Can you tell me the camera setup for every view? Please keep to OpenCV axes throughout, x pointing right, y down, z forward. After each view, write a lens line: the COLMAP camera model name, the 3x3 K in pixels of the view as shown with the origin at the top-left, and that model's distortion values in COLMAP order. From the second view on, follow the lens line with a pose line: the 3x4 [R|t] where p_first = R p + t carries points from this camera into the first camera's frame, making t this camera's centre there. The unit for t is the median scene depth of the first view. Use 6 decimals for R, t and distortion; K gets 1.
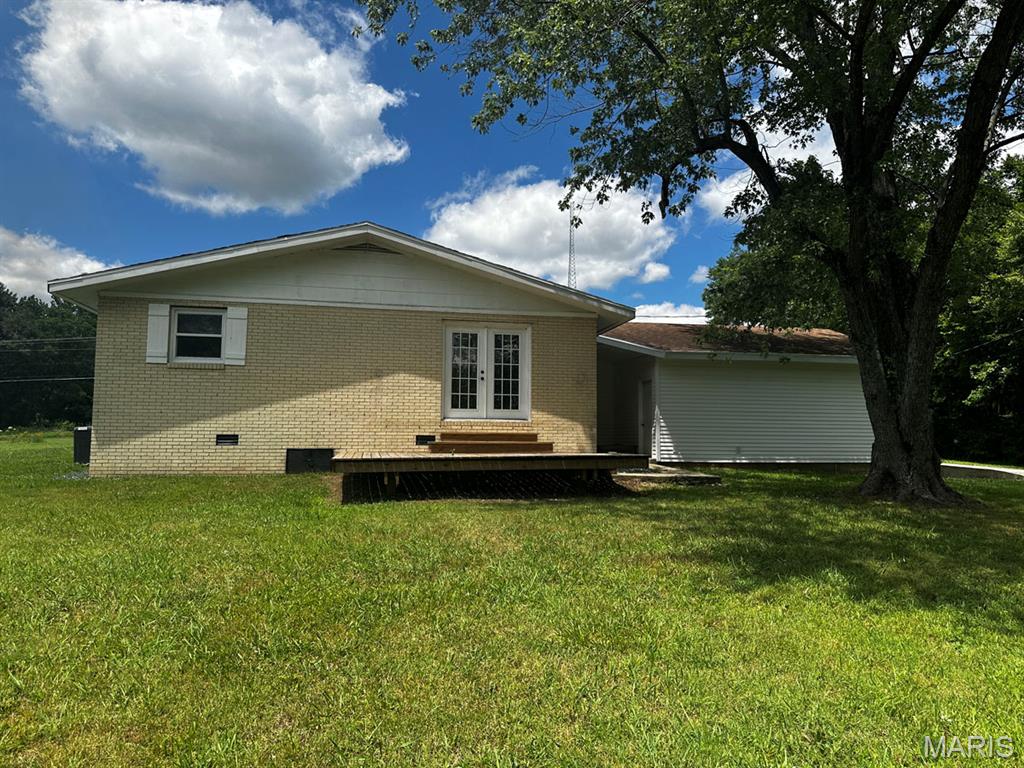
lens RADIAL K [[716.8, 0, 512.0], [0, 716.8, 384.0], [0, 0, 1]] dist [0.160894, -0.323368]
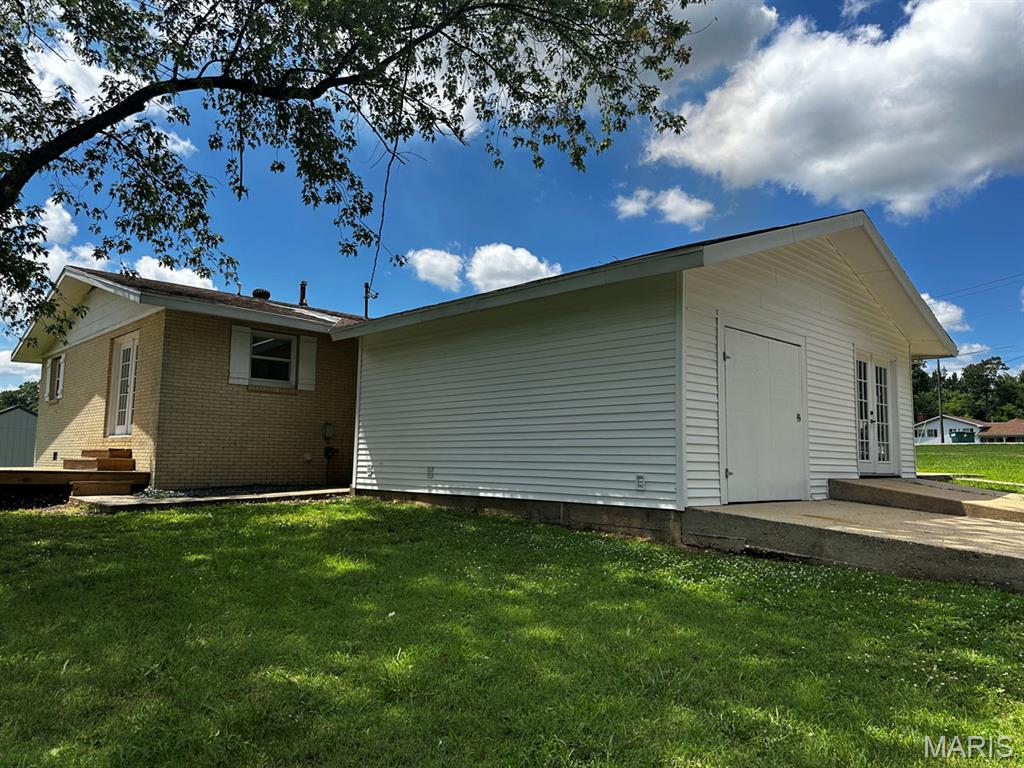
lens RADIAL K [[716.8, 0, 512.0], [0, 716.8, 384.0], [0, 0, 1]] dist [0.160894, -0.323368]
pose [[0.536162, -0.086920, -0.839628, 1.065495], [0.063250, 0.996025, -0.062721, 0.073764], [0.841742, -0.019478, 0.539528, 0.910986]]
